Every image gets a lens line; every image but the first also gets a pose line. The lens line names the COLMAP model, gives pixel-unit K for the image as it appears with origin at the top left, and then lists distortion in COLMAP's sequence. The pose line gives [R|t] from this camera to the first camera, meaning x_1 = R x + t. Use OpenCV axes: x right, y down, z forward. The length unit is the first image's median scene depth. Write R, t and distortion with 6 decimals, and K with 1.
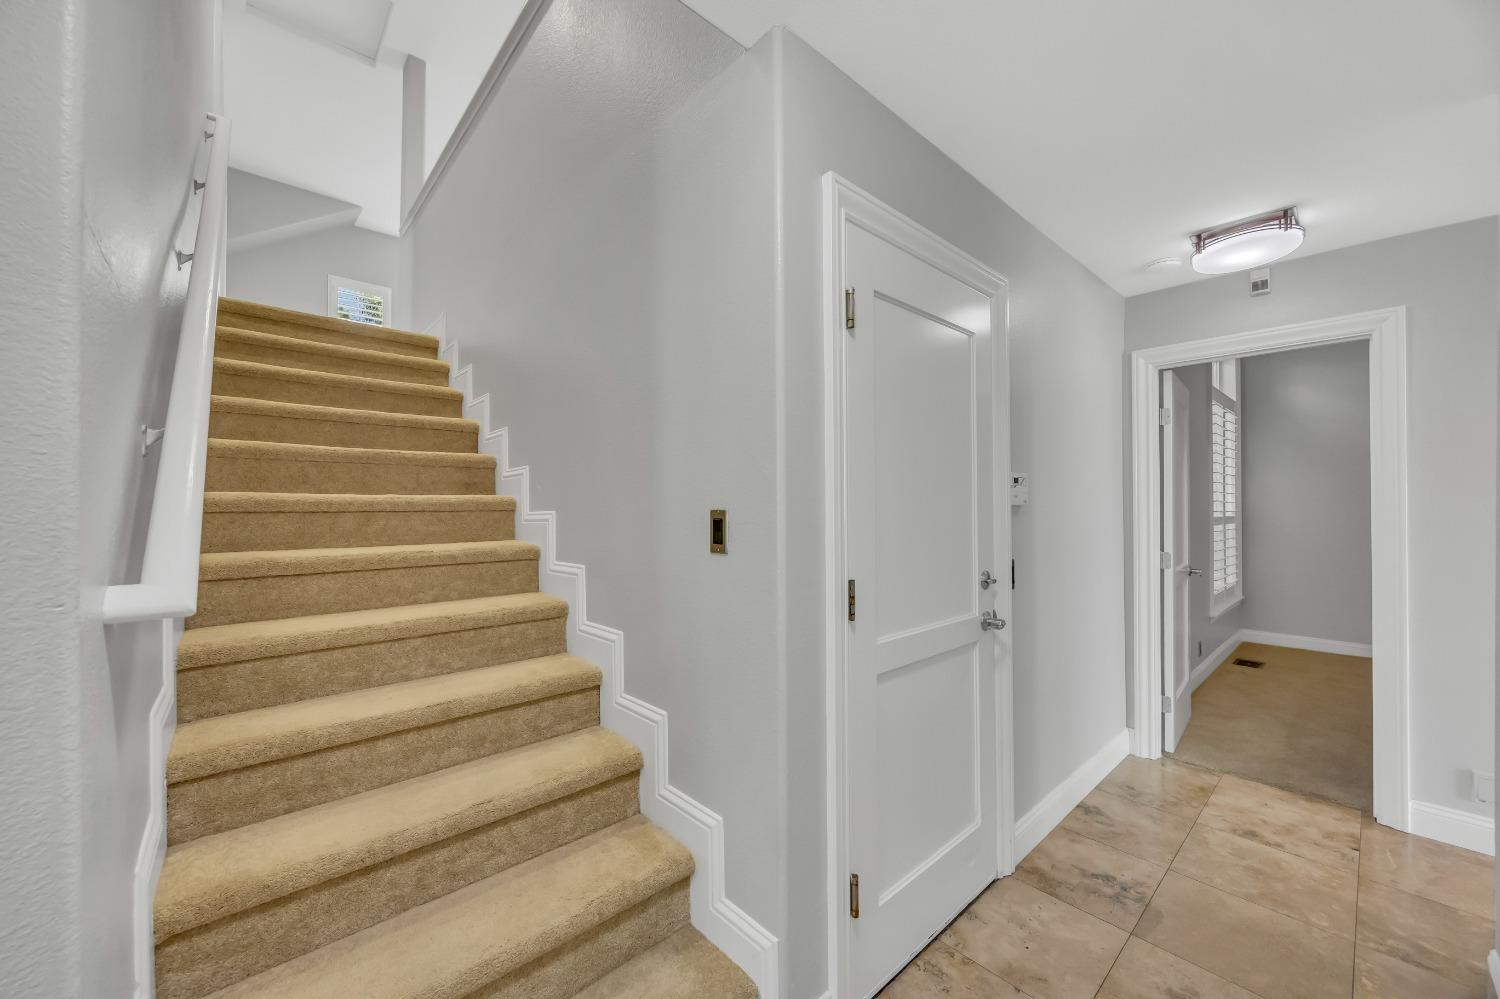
lens RADIAL K [[569.1, 0, 749.1], [0, 569.1, 504.5], [0, 0, 1]] dist [-0.003709, 0.000900]
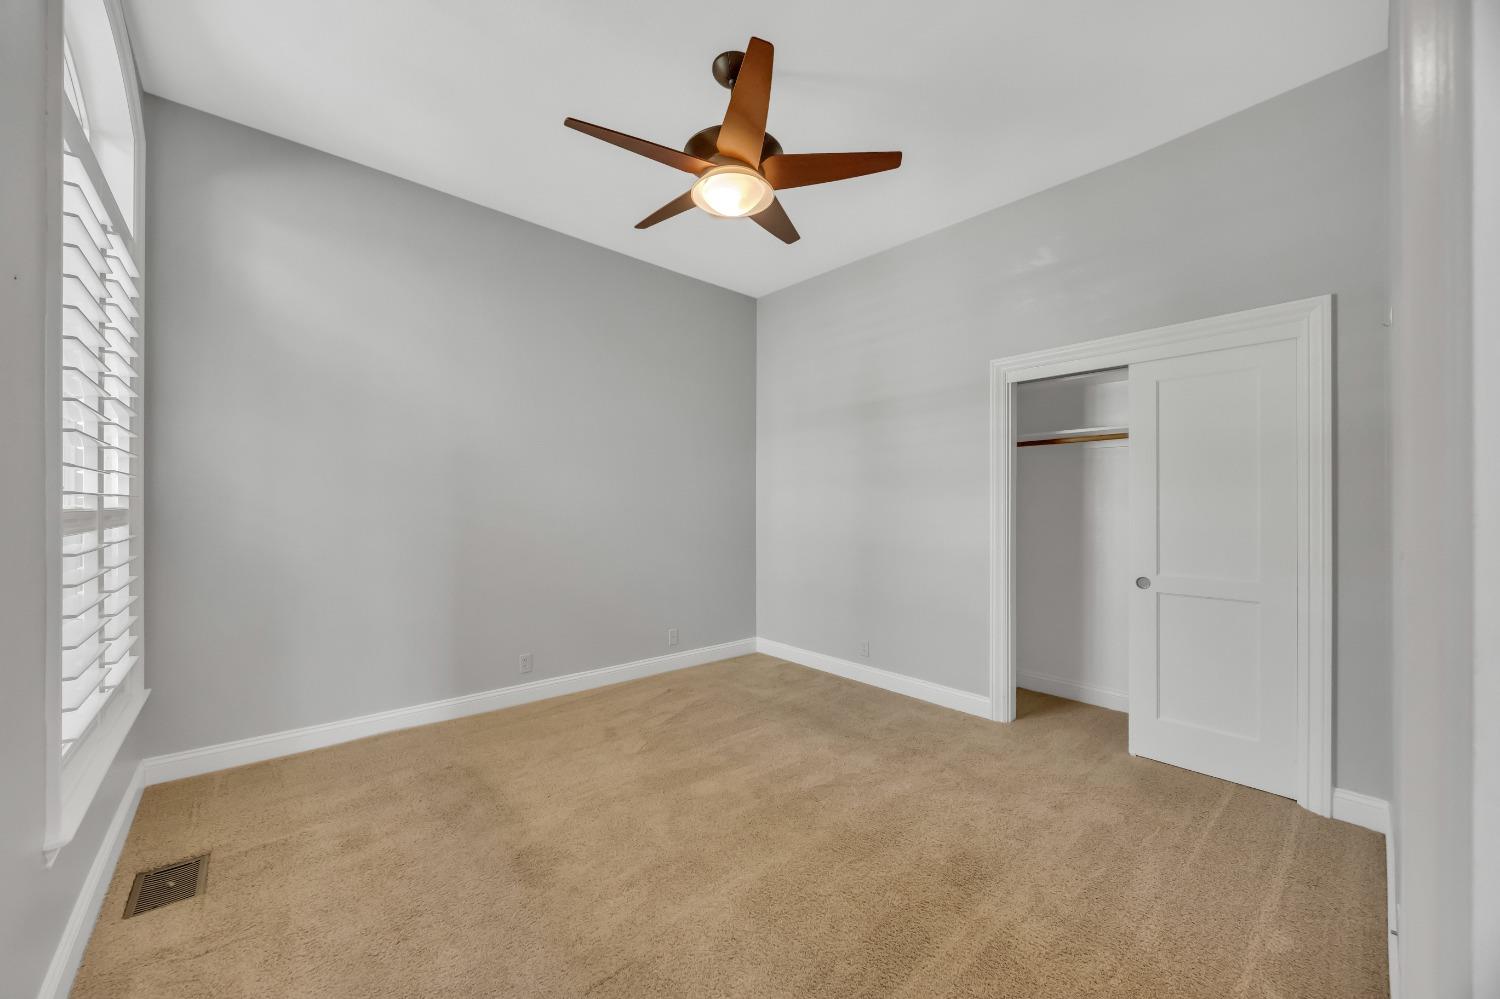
lens RADIAL K [[569.1, 0, 749.3], [0, 569.1, 502.4], [0, 0, 1]] dist [-0.003709, 0.000900]
pose [[0.011715, 0.004694, 0.999920, 0.467339], [-0.004767, 0.999978, -0.004638, 0.016538], [-0.999920, -0.004712, 0.011737, 0.565988]]
